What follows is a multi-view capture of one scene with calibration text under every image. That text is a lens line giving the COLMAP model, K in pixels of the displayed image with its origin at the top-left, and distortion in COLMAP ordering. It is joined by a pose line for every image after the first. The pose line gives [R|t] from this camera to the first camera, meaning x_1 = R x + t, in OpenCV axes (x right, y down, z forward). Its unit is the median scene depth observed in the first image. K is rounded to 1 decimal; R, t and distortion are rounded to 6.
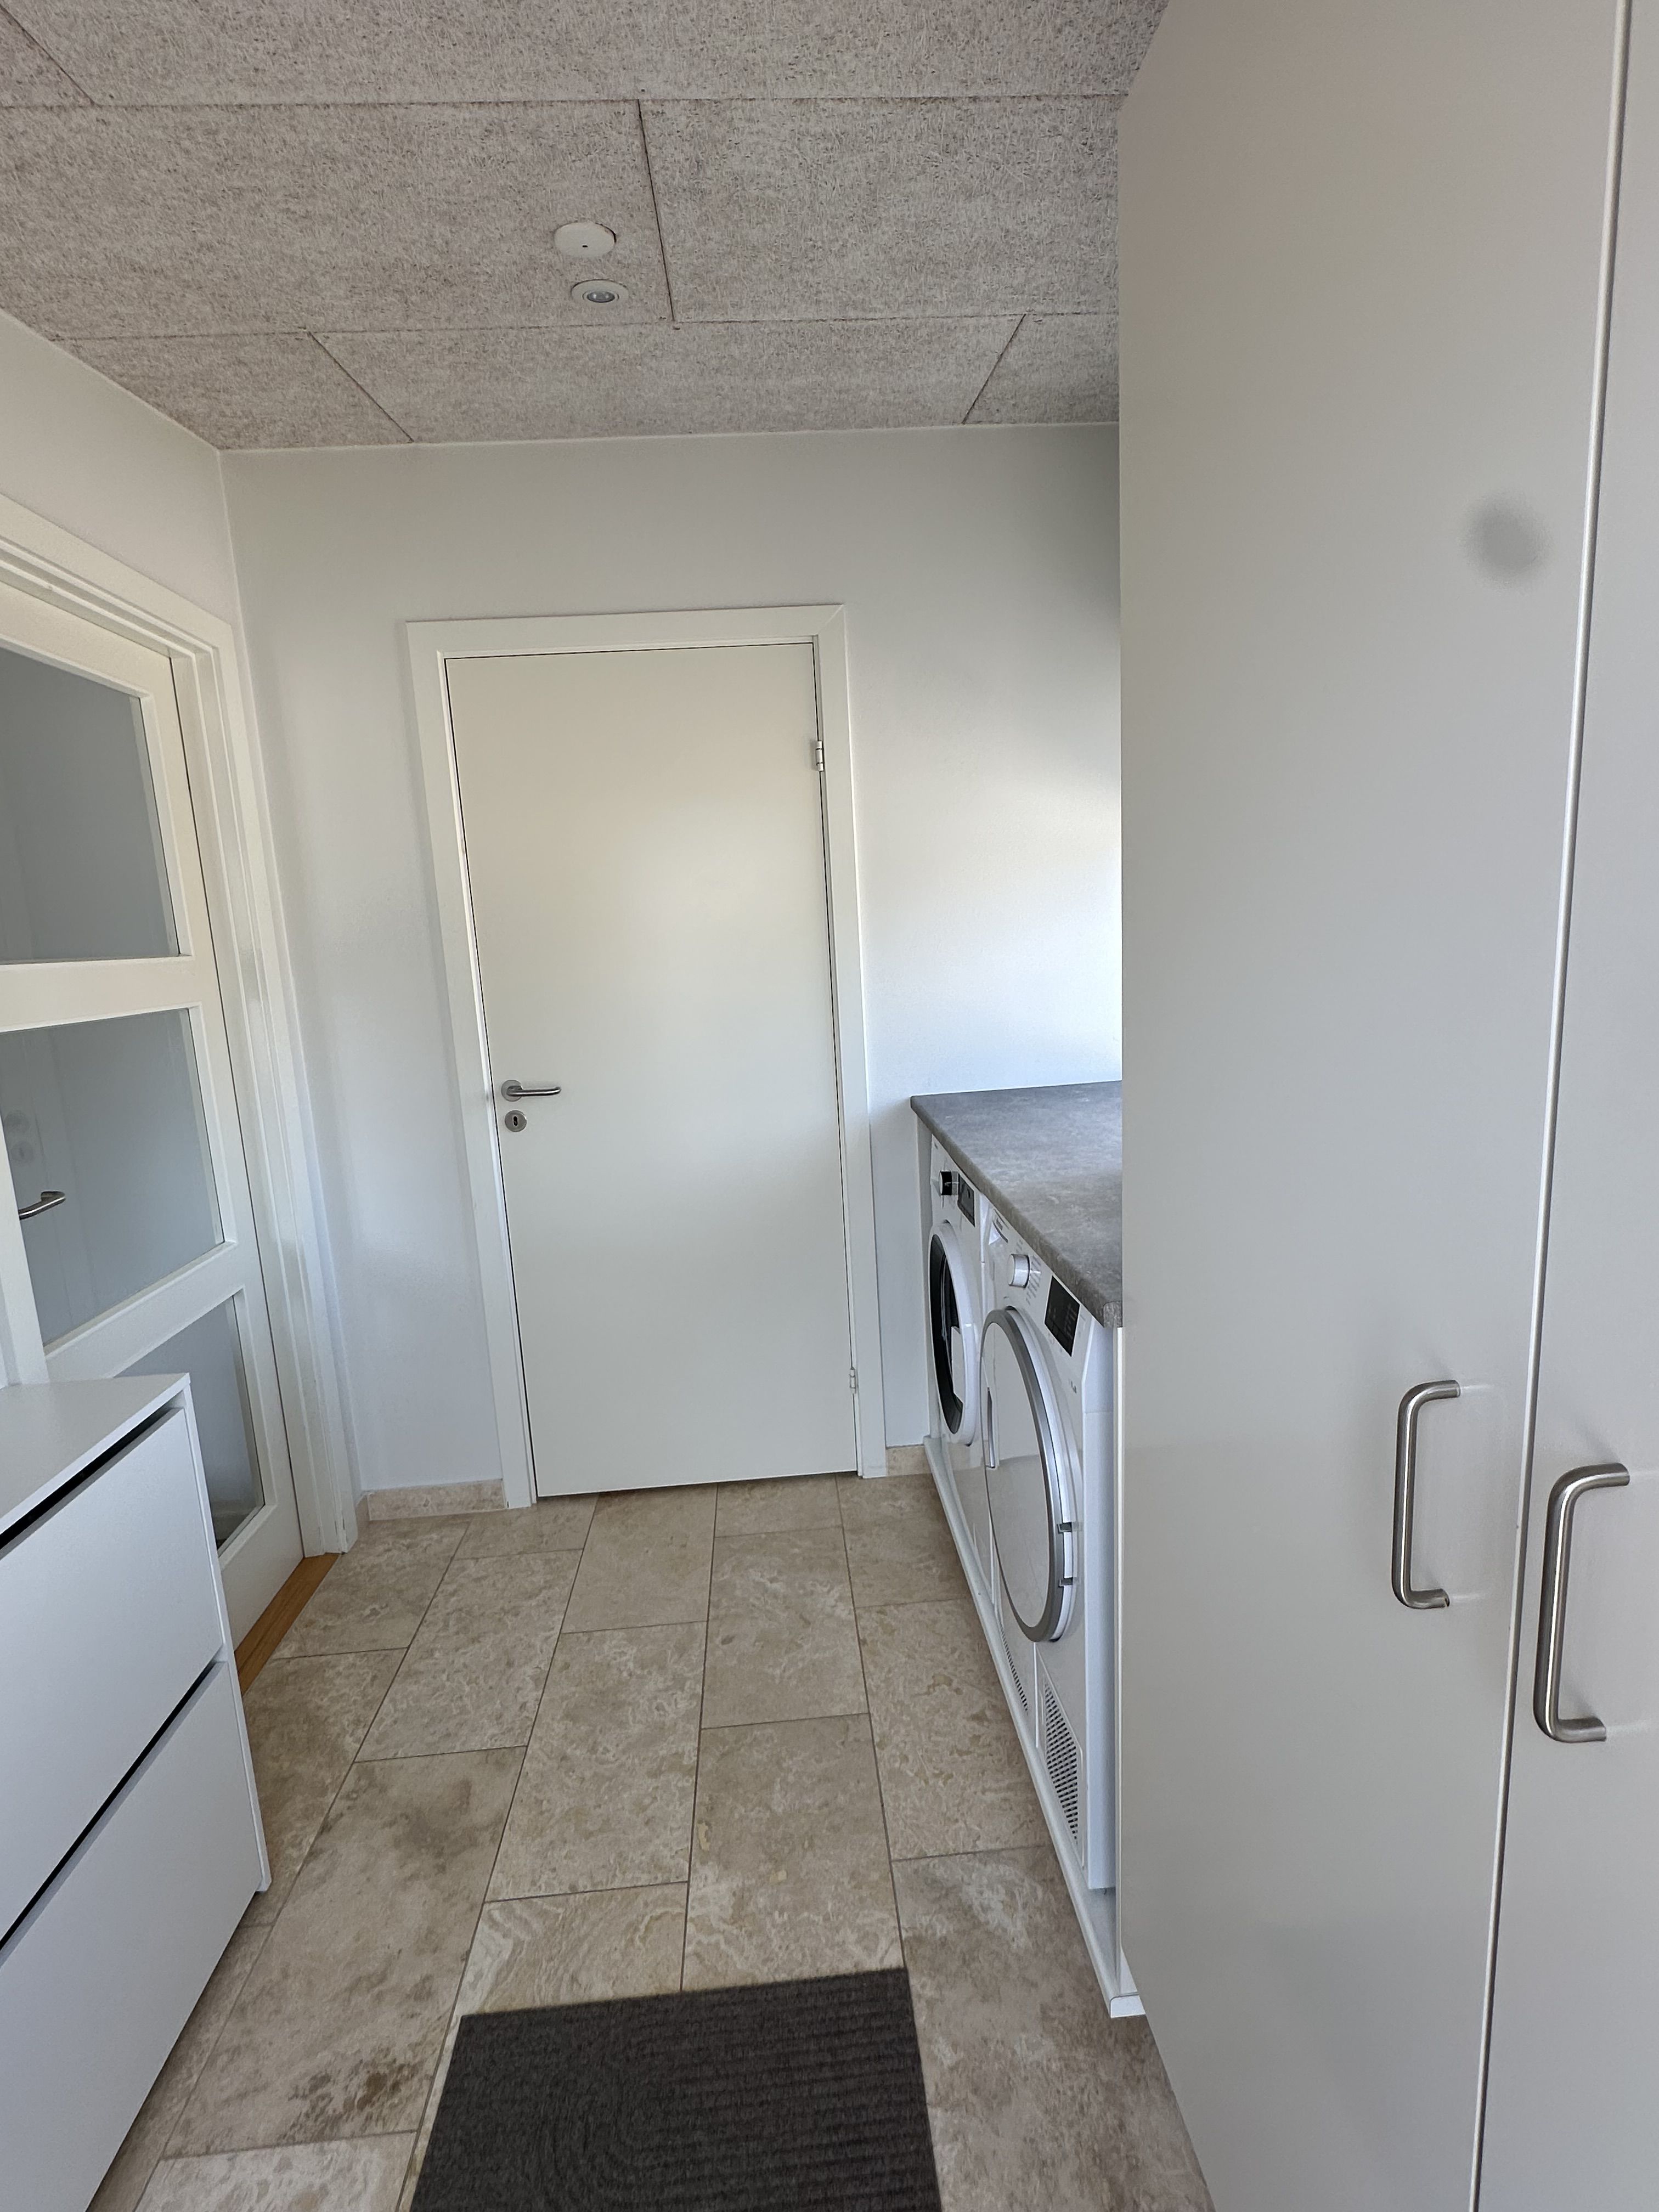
lens RADIAL K [[1036.0, 0, 829.1], [0, 1036.0, 1107.2], [0, 0, 1]] dist [-0.001458, -0.001421]
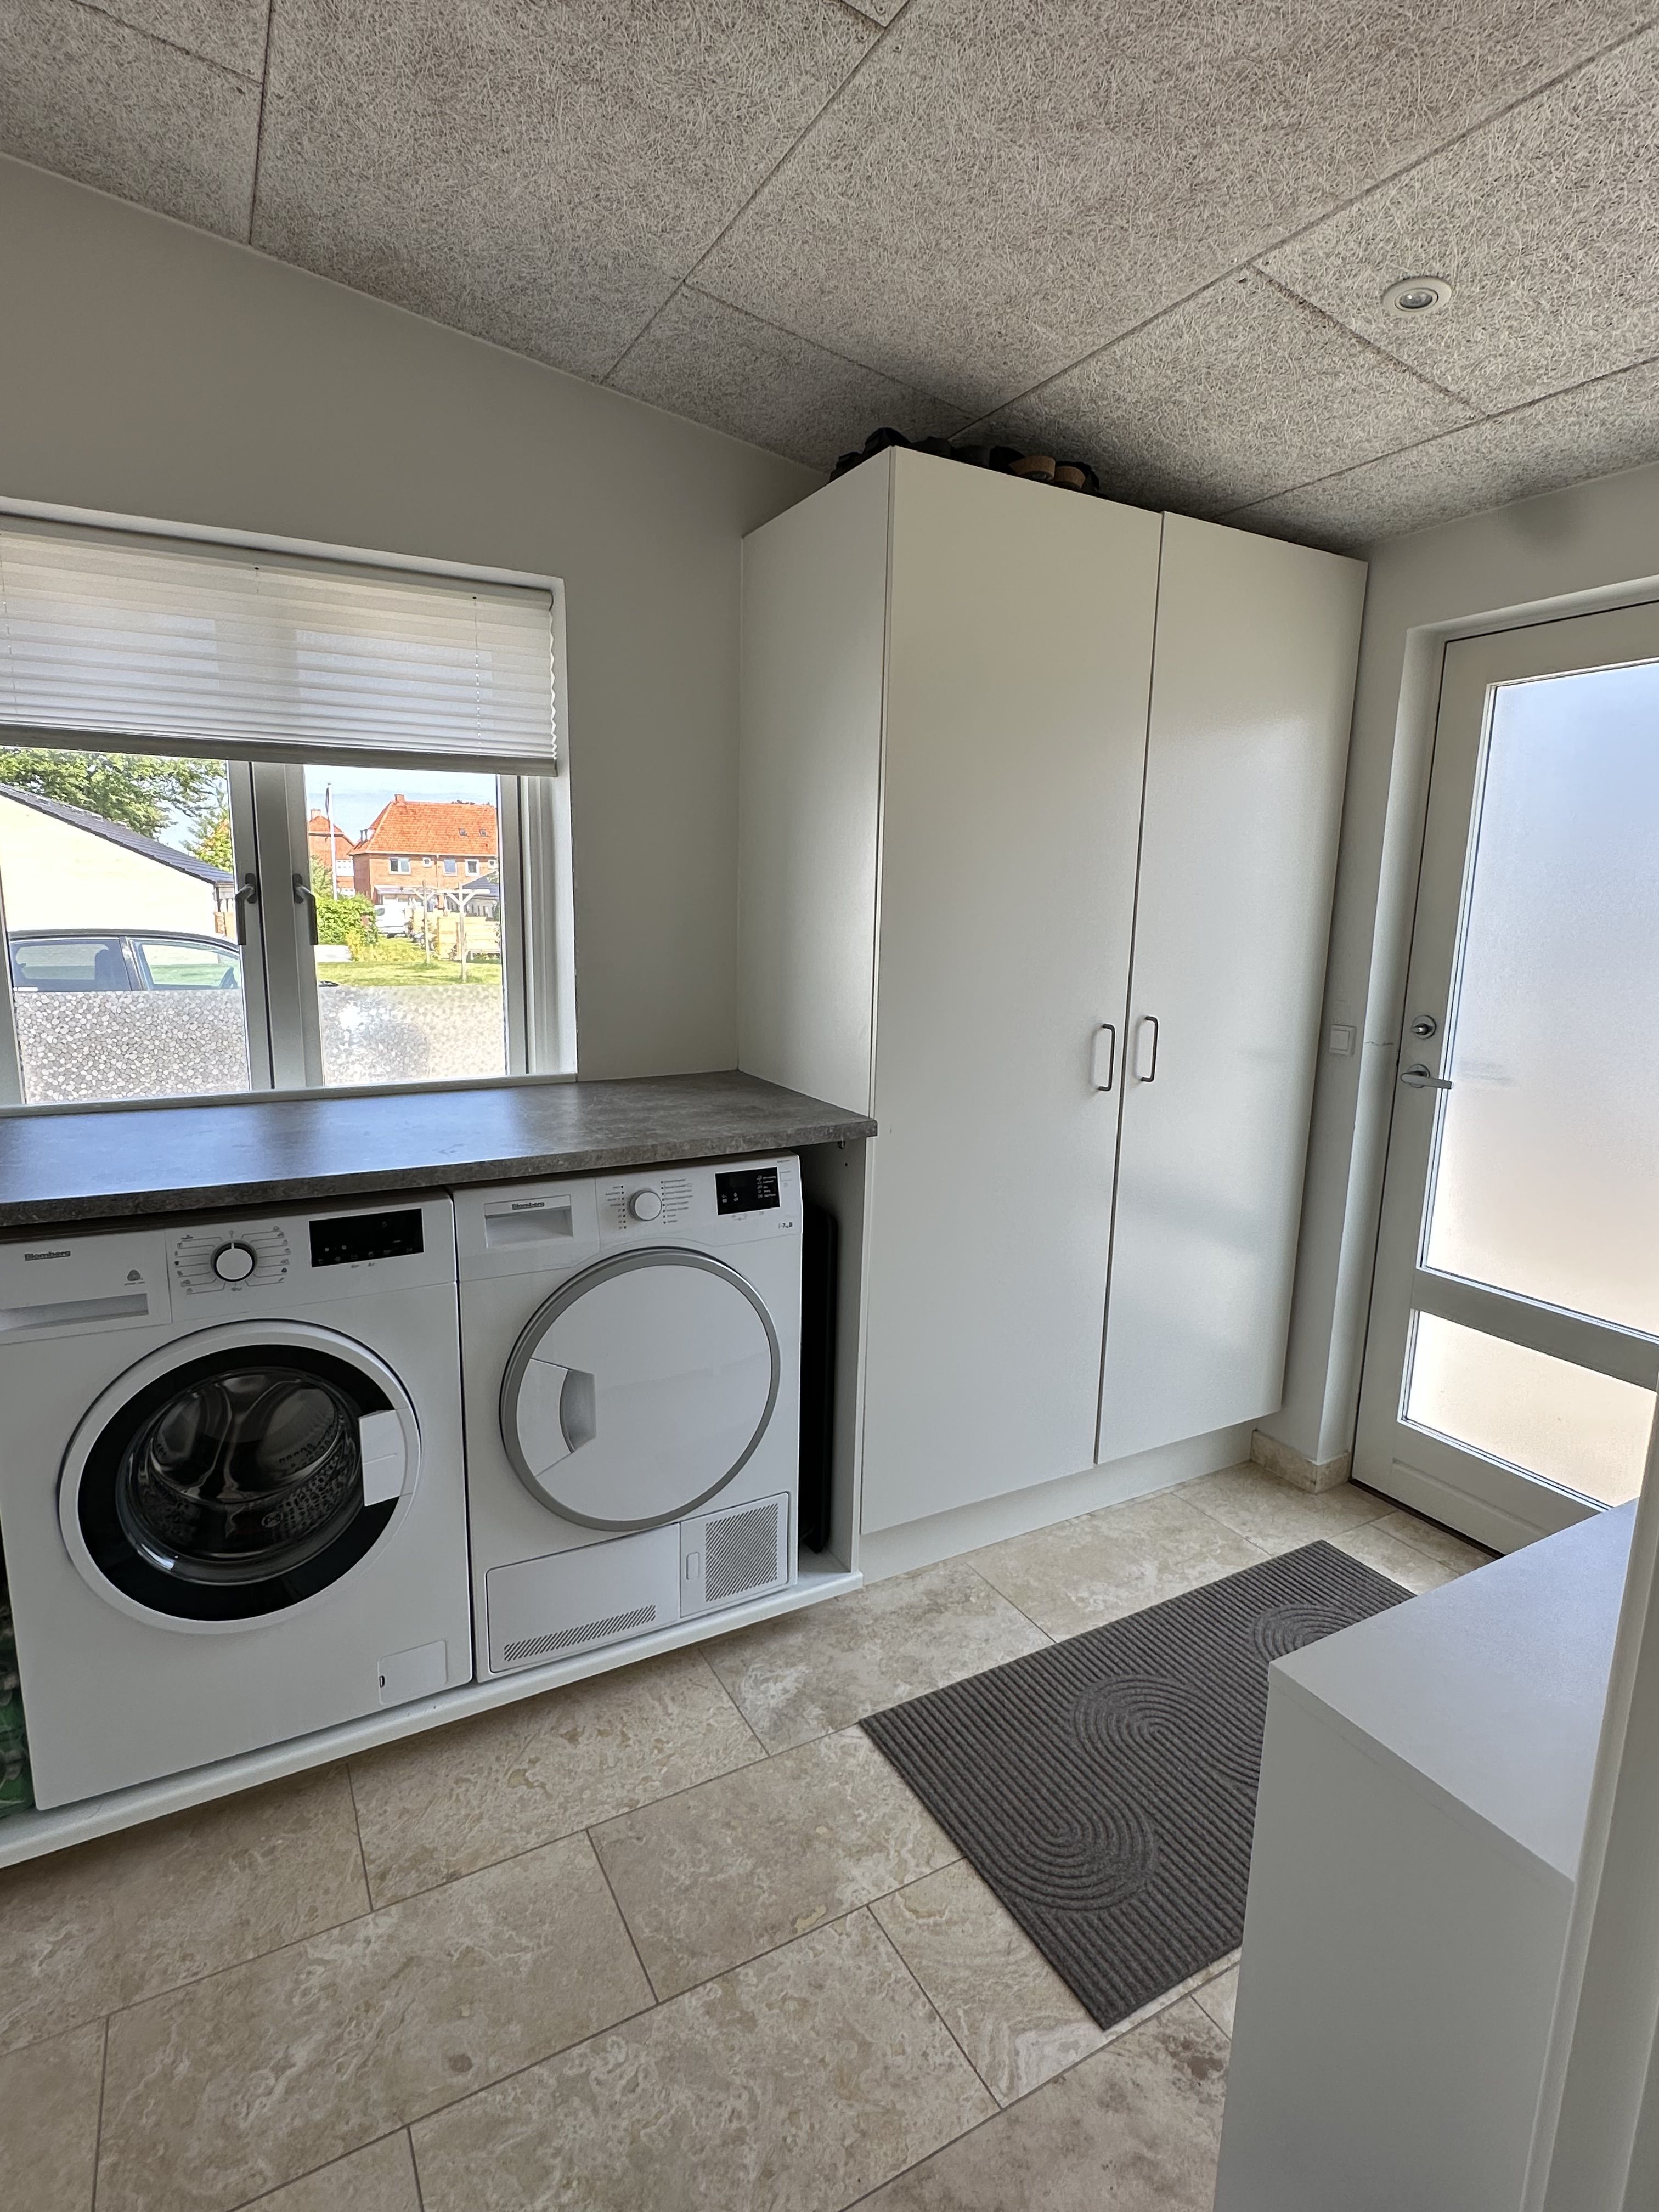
lens RADIAL K [[1118.2, 0, 827.6], [0, 1118.2, 1106.5], [0, 0, 1]] dist [-0.002303, -0.001059]
pose [[-0.426645, -0.121586, 0.896209, -0.967165], [0.153864, 0.966720, 0.204400, -0.152994], [-0.891235, 0.225100, -0.393738, 1.319995]]
